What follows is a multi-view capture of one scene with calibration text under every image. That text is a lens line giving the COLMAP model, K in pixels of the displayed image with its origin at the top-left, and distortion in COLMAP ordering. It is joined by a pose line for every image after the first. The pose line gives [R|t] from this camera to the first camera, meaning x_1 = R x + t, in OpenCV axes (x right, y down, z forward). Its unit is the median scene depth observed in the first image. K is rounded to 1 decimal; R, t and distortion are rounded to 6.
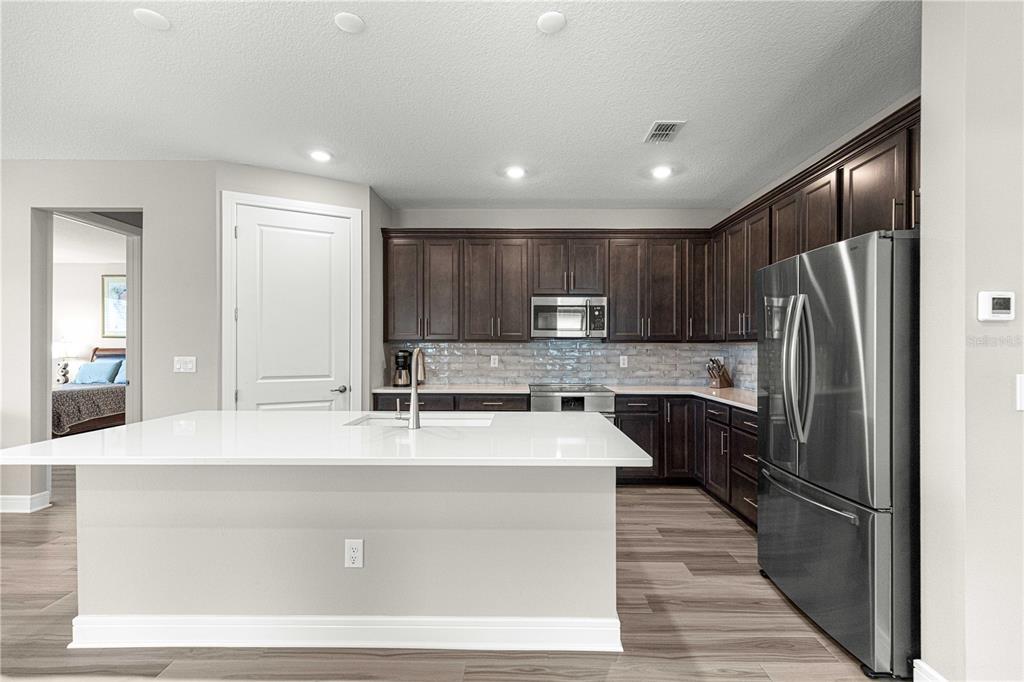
lens RADIAL K [[459.8, 0, 515.7], [0, 459.8, 345.5], [0, 0, 1]] dist [0.015909, -0.000850]
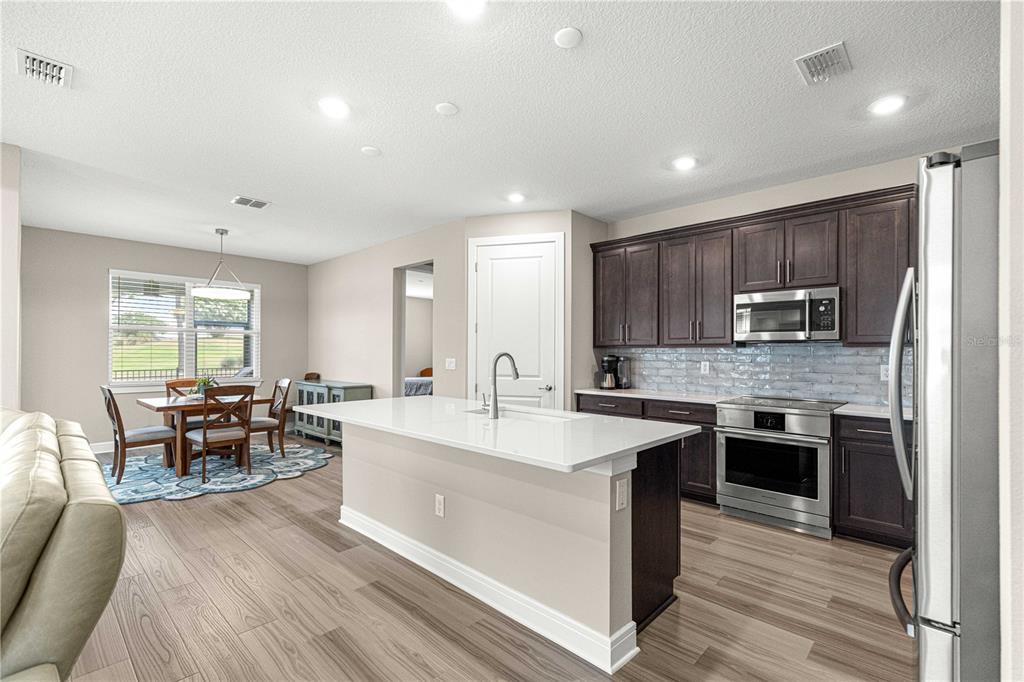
lens RADIAL K [[459.8, 0, 515.7], [0, 459.8, 345.5], [0, 0, 1]] dist [0.015909, -0.000850]
pose [[0.734995, -0.009165, -0.678011, 0.356365], [0.000525, 0.999916, -0.012946, 0.001926], [0.678073, 0.009159, 0.734938, 0.081971]]
